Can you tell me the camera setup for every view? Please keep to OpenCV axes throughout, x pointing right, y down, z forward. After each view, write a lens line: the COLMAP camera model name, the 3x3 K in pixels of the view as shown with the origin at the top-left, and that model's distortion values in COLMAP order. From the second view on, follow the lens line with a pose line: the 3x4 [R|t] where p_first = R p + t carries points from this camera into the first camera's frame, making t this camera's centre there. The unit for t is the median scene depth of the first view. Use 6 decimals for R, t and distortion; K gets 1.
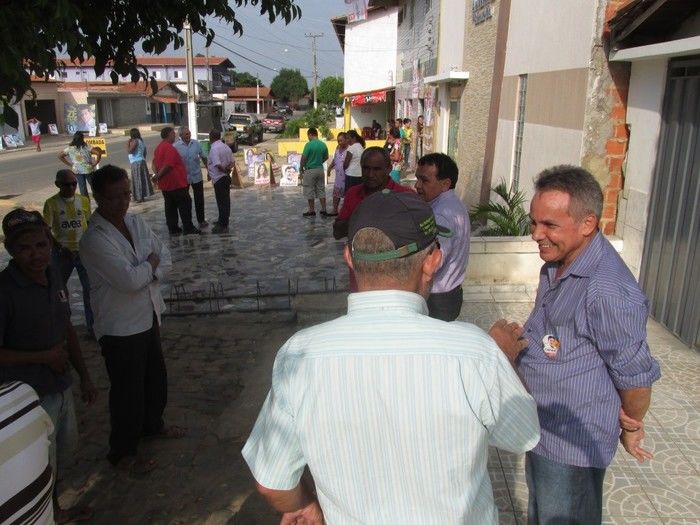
lens RADIAL K [[569.9, 0, 351.7], [0, 569.9, 259.1], [0, 0, 1]] dist [-0.037622, 0.008589]
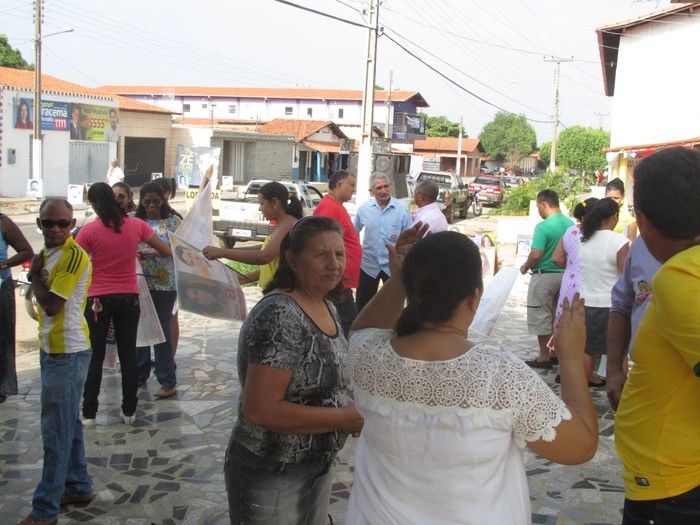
lens RADIAL K [[569.9, 0, 349.3], [0, 569.9, 263.9], [0, 0, 1]] dist [-0.037622, 0.008589]
pose [[0.971630, 0.073653, -0.224743, -0.135595], [-0.107558, 0.983926, -0.142554, -0.055415], [0.210631, 0.162683, 0.963934, 0.379937]]
